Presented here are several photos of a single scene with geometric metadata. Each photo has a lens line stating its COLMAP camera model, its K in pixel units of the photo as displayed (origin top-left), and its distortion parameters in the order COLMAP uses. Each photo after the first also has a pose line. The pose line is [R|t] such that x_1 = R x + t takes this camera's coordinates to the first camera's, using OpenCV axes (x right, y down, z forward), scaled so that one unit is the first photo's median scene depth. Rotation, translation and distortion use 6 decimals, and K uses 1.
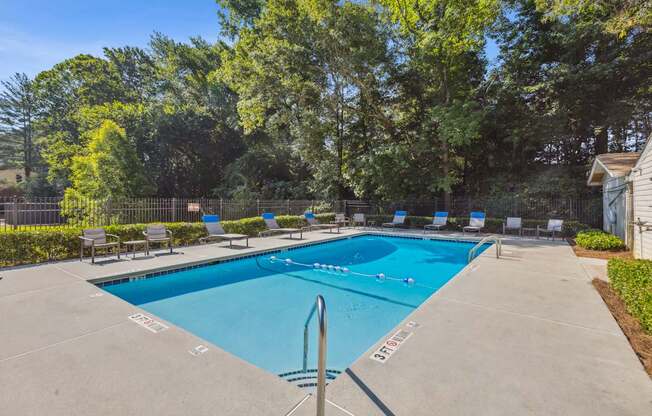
lens RADIAL K [[290.3, 0, 328.4], [0, 290.3, 206.4], [0, 0, 1]] dist [0.000915, -0.000988]
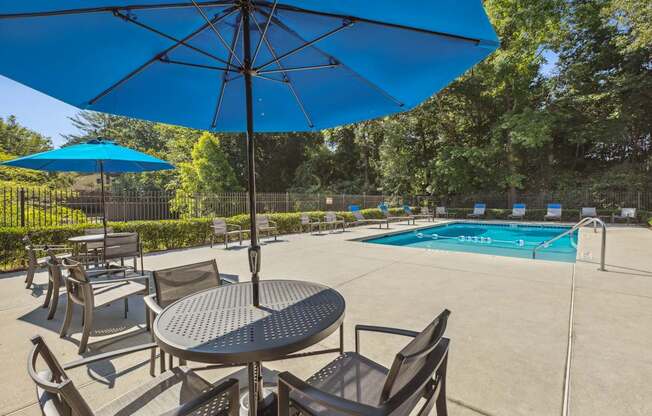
lens RADIAL K [[290.3, 0, 324.0], [0, 290.3, 205.8], [0, 0, 1]] dist [0.000915, -0.000988]
pose [[0.996555, -0.007552, -0.082586, -0.254108], [0.007482, 0.999971, -0.001151, 0.017394], [0.082592, 0.000529, 0.996583, -0.207628]]
